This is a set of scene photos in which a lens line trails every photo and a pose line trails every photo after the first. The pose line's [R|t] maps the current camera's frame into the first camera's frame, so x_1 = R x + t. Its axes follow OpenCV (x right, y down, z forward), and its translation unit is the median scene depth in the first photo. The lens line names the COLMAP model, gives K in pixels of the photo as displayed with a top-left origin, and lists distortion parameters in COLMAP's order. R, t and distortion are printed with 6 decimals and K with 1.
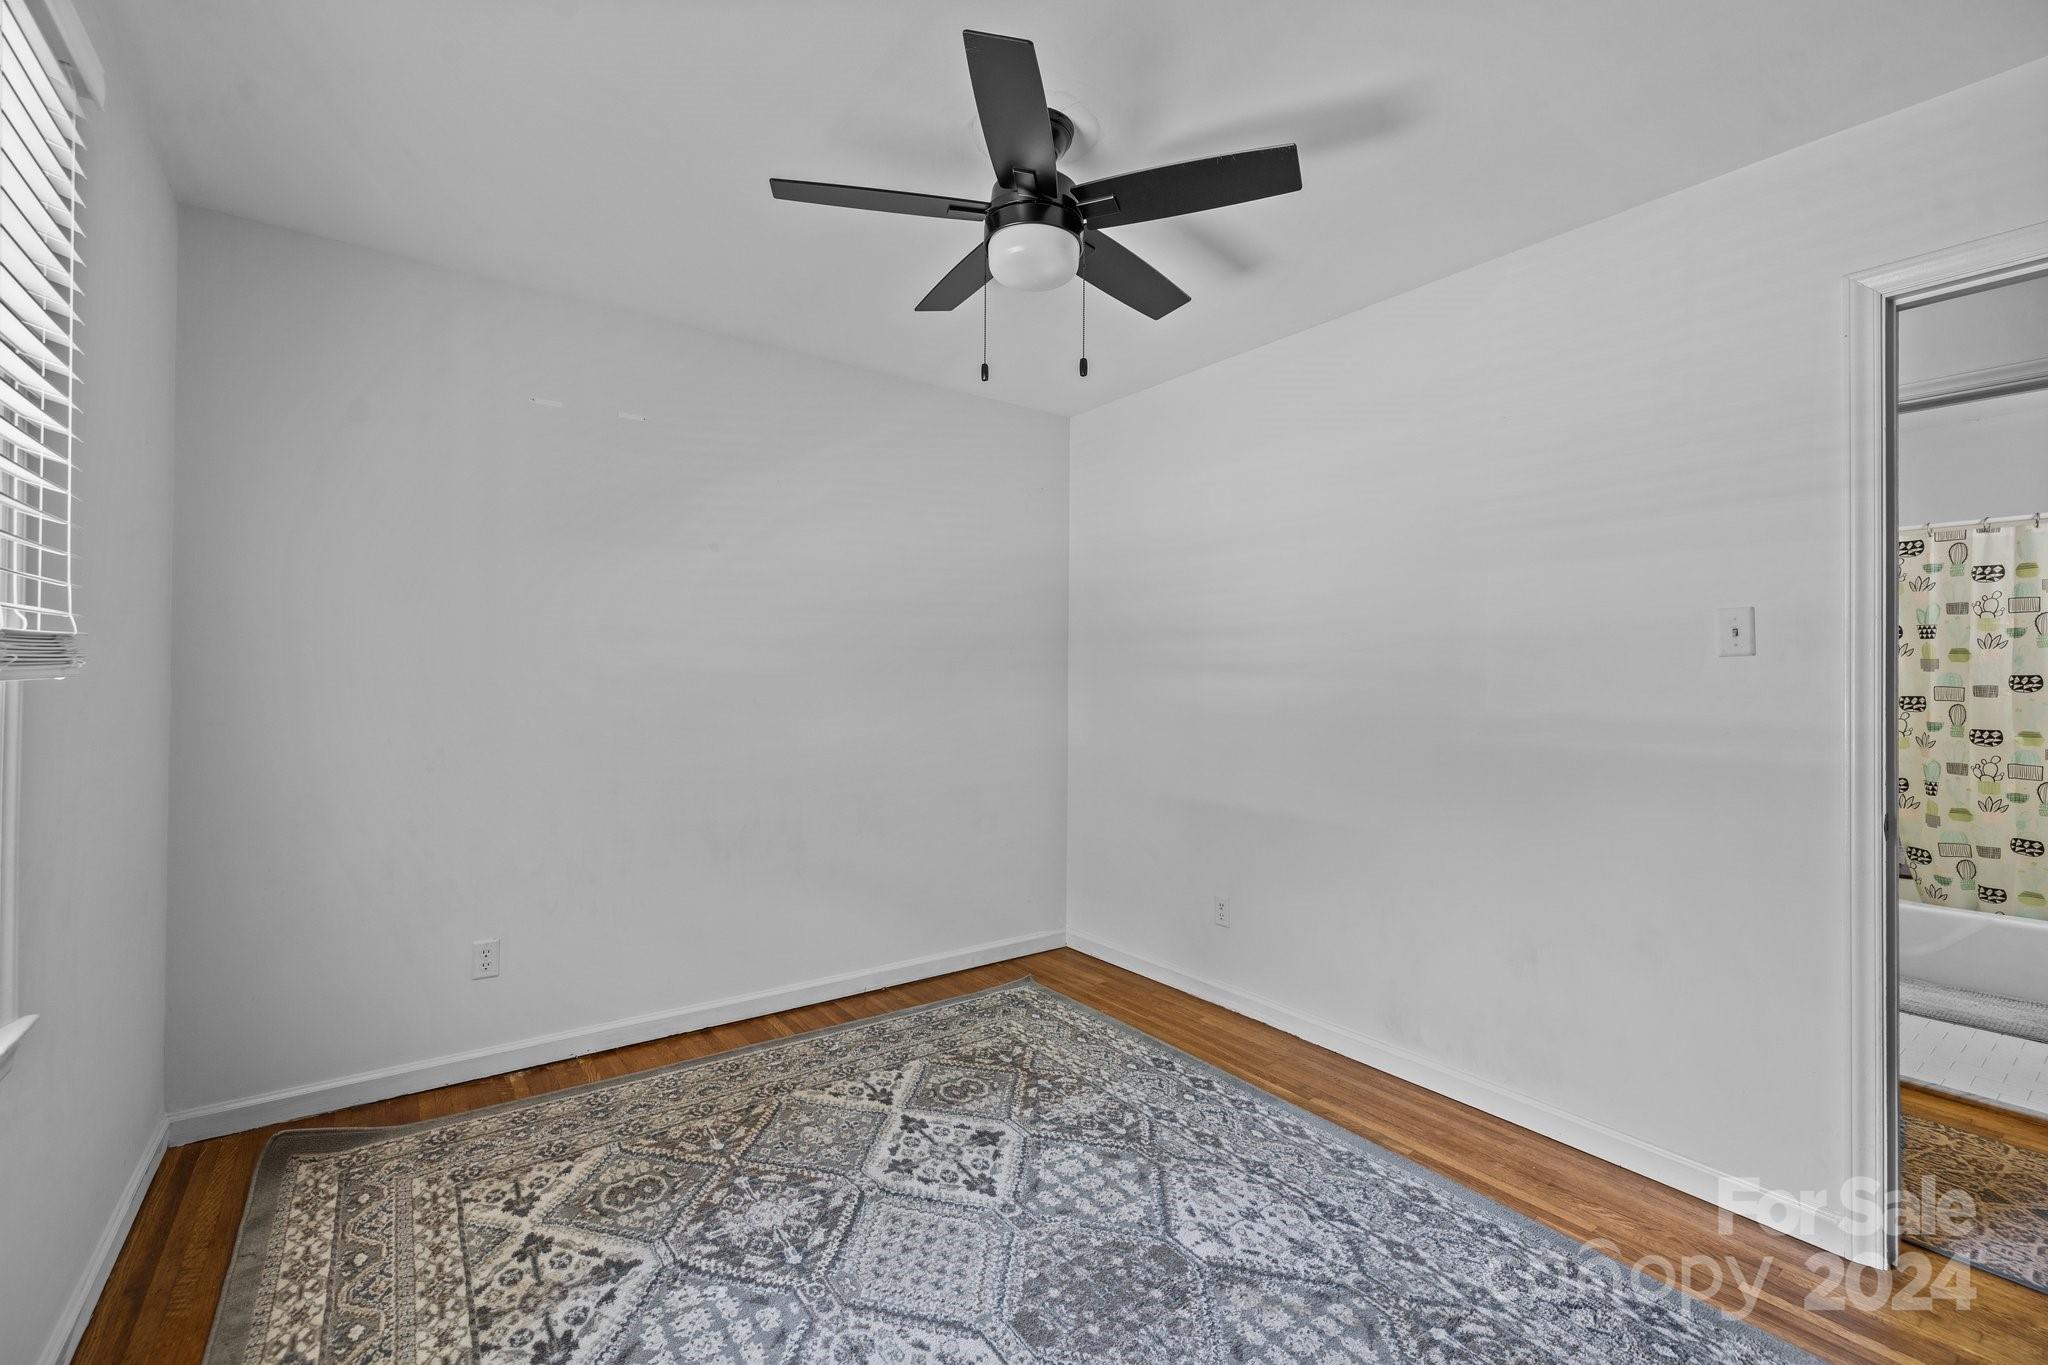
lens RADIAL K [[874.7, 0, 1015.7], [0, 874.7, 668.3], [0, 0, 1]] dist [0.004503, 0.000100]
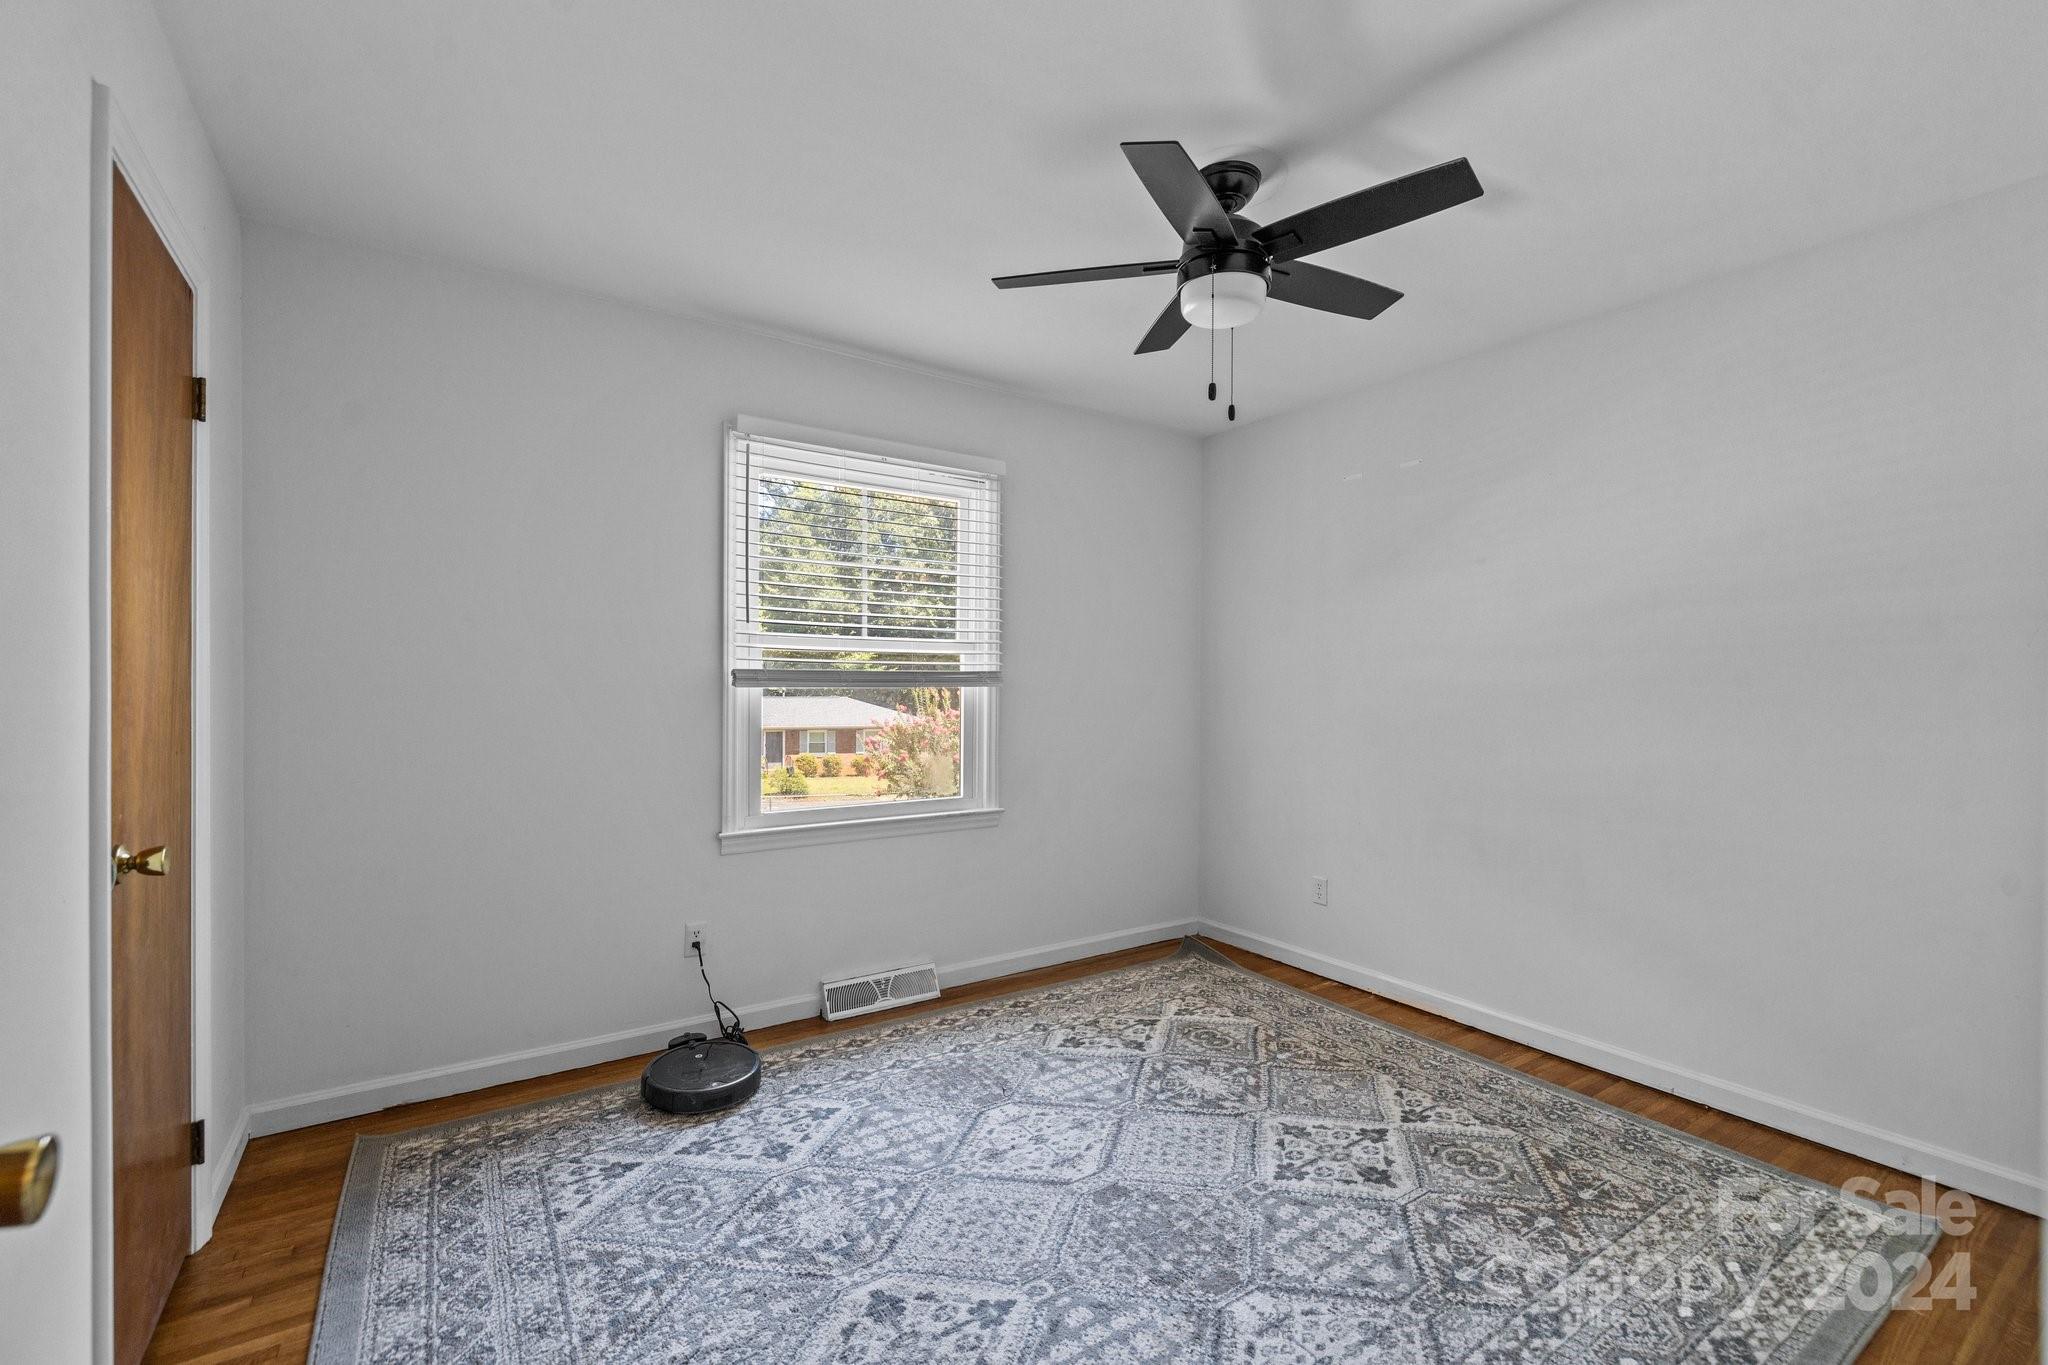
lens RADIAL K [[874.7, 0, 1014.9], [0, 874.7, 695.8], [0, 0, 1]] dist [0.004503, 0.000100]
pose [[-0.049993, 0.002336, -0.998747, 0.926517], [0.003726, 0.999991, 0.002153, 0.015035], [0.998743, -0.003614, -0.050002, 0.658866]]
